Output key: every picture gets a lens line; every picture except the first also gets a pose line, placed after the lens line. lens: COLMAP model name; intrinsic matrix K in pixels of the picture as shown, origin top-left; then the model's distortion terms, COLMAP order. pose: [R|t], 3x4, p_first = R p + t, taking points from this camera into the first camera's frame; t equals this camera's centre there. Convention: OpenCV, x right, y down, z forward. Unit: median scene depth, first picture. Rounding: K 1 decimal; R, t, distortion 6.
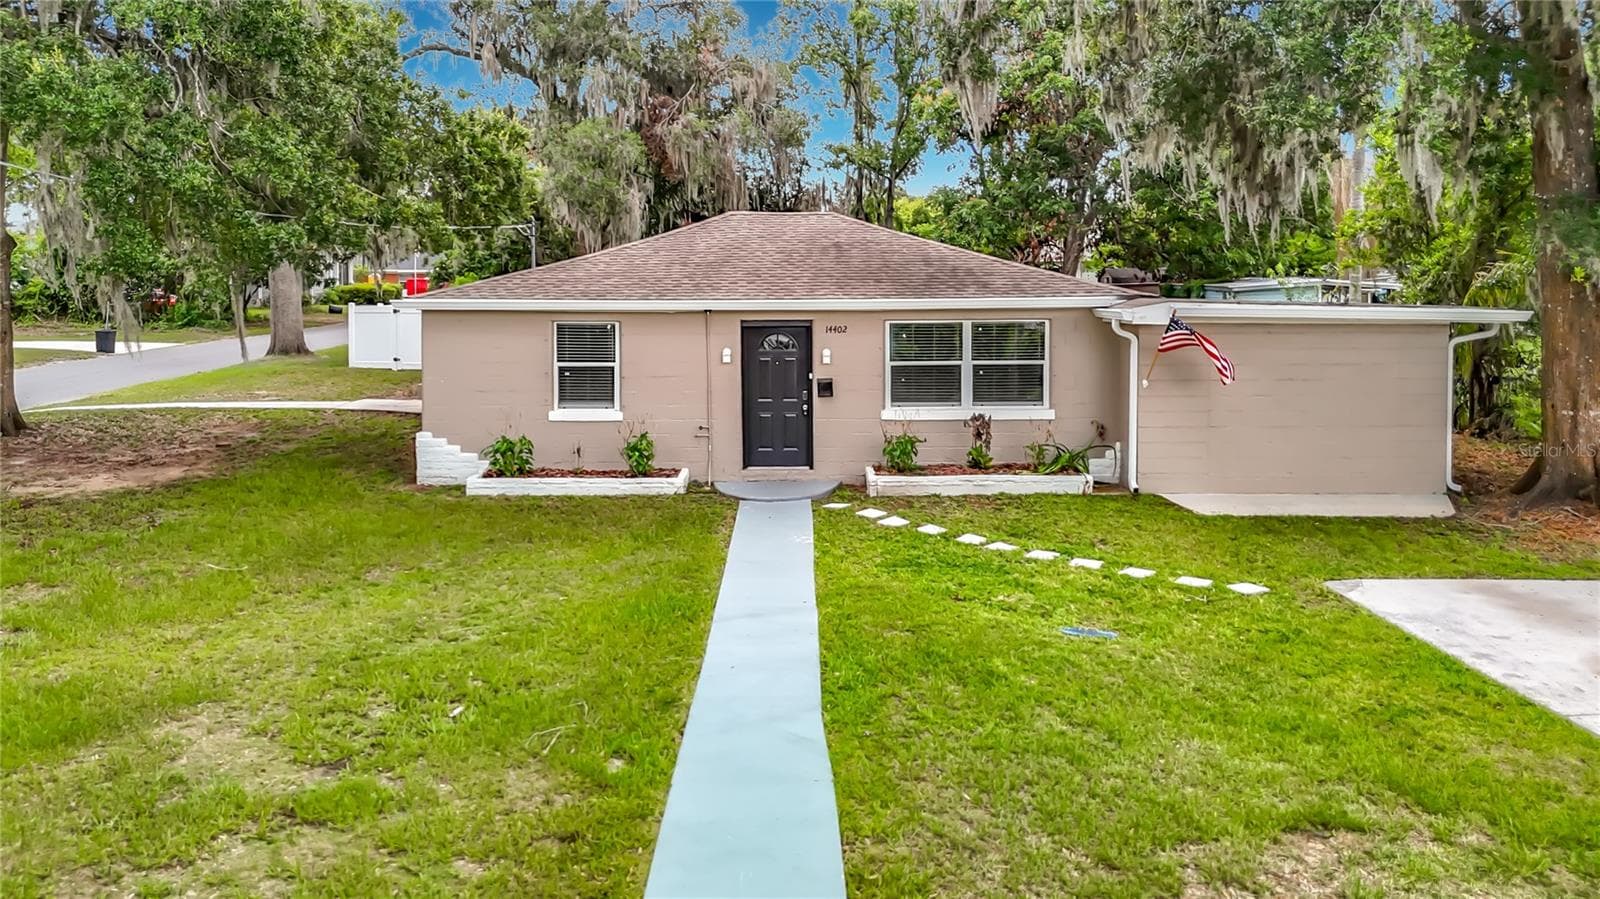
lens RADIAL K [[1261.3, 0, 779.4], [0, 1261.3, 446.9], [0, 0, 1]] dist [0.068475, -0.065327]
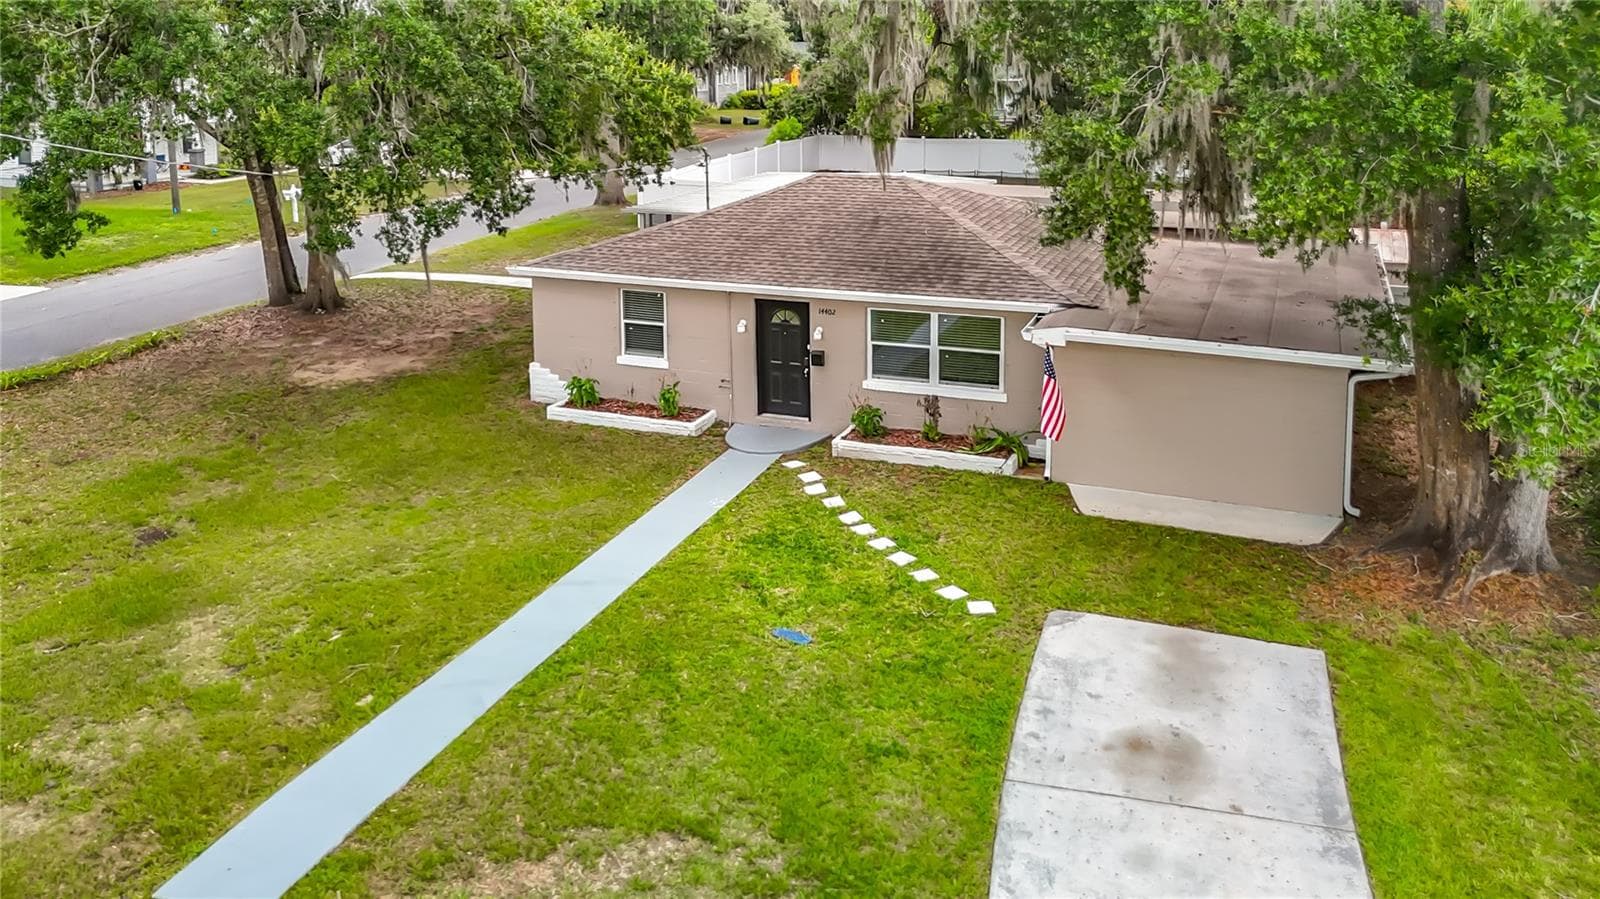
lens RADIAL K [[1251.0, 0, 775.0], [0, 1251.0, 385.5], [0, 0, 1]] dist [0.070233, -0.072670]
pose [[0.929639, 0.101914, -0.354098, 0.481233], [-0.049218, 0.986723, 0.154776, -0.231223], [0.365171, -0.126457, 0.922312, -0.150450]]
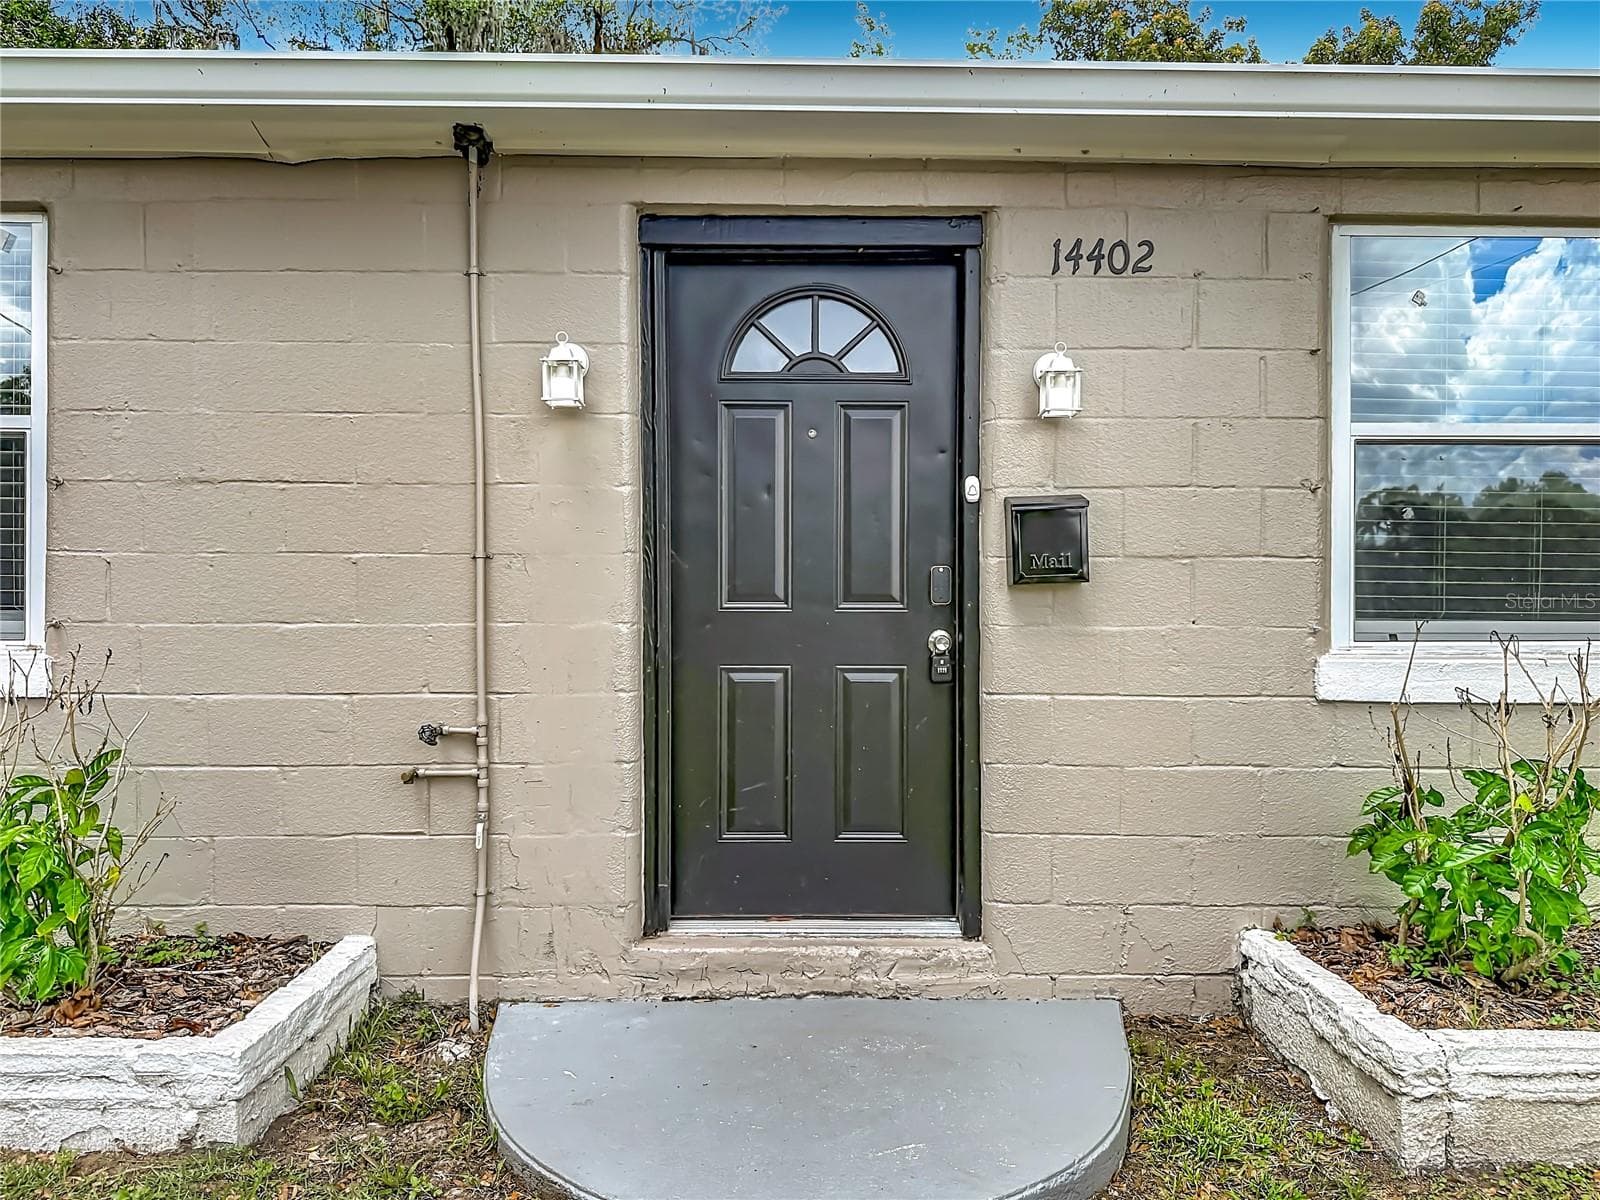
lens RADIAL K [[1335.9, 0, 800.0], [0, 1335.9, 600.0], [0, 0, 1]] dist [0.003302, 0.000755]
pose [[0.999837, 0.008104, 0.016150, -0.008221], [-0.006232, 0.993605, -0.112741, -0.014243], [-0.016961, 0.112622, 0.993493, 0.882588]]
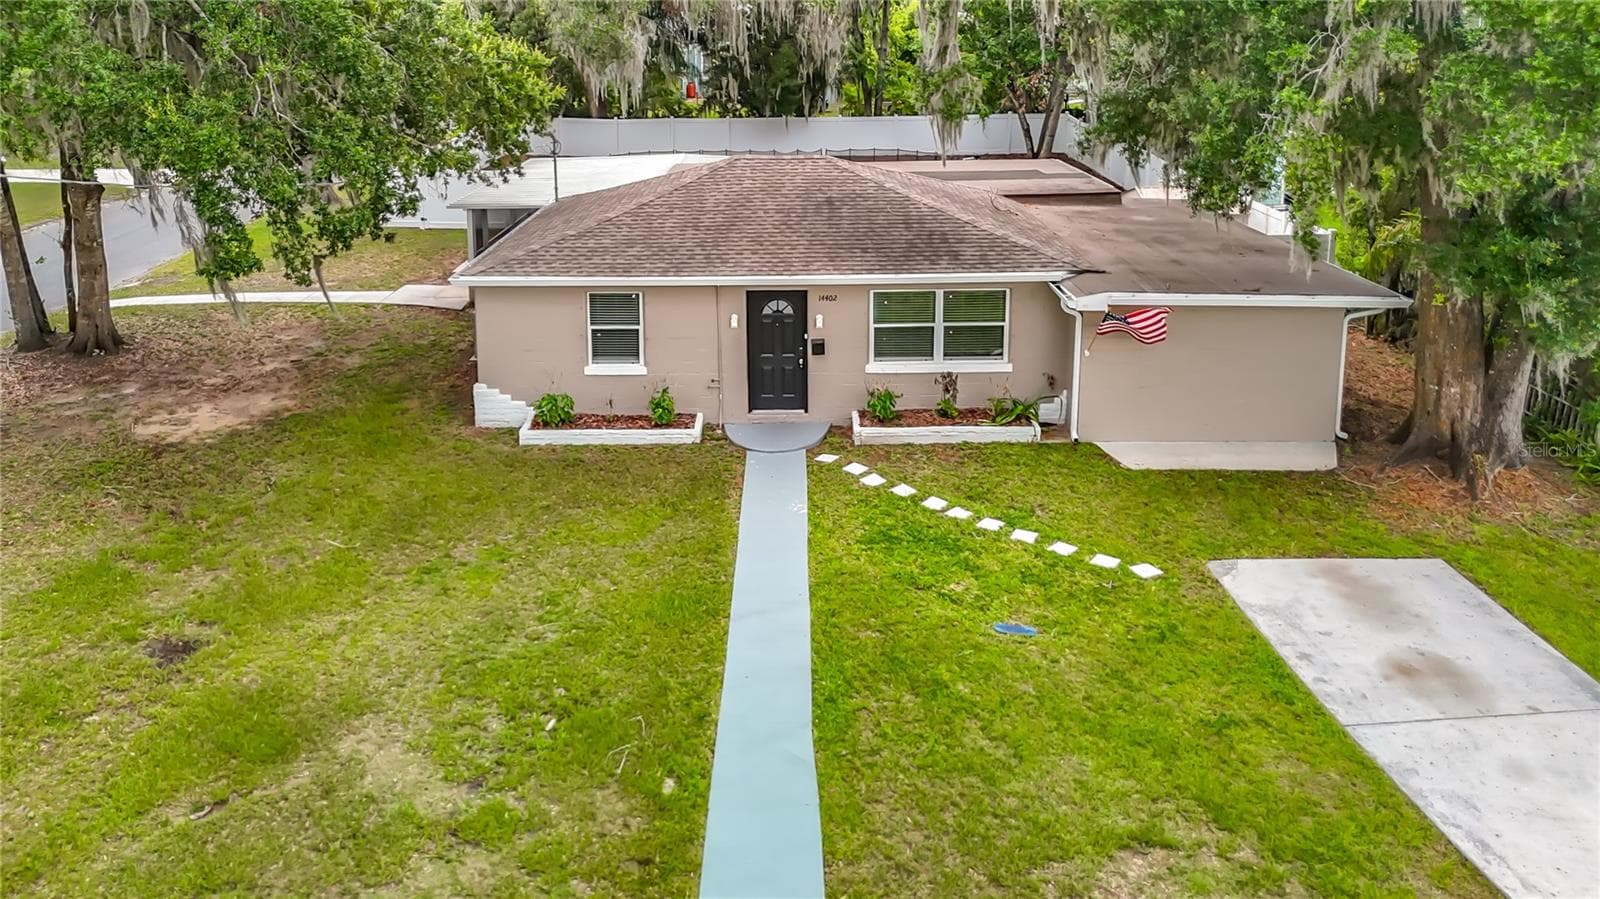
lens RADIAL K [[1251.0, 0, 775.0], [0, 1251.0, 385.5], [0, 0, 1]] dist [0.070233, -0.072670]
pose [[1.000000, 0.000022, -0.000382, -0.003953], [0.000040, 0.986841, 0.161694, -0.224866], [0.000381, -0.161694, 0.986841, -0.178965]]
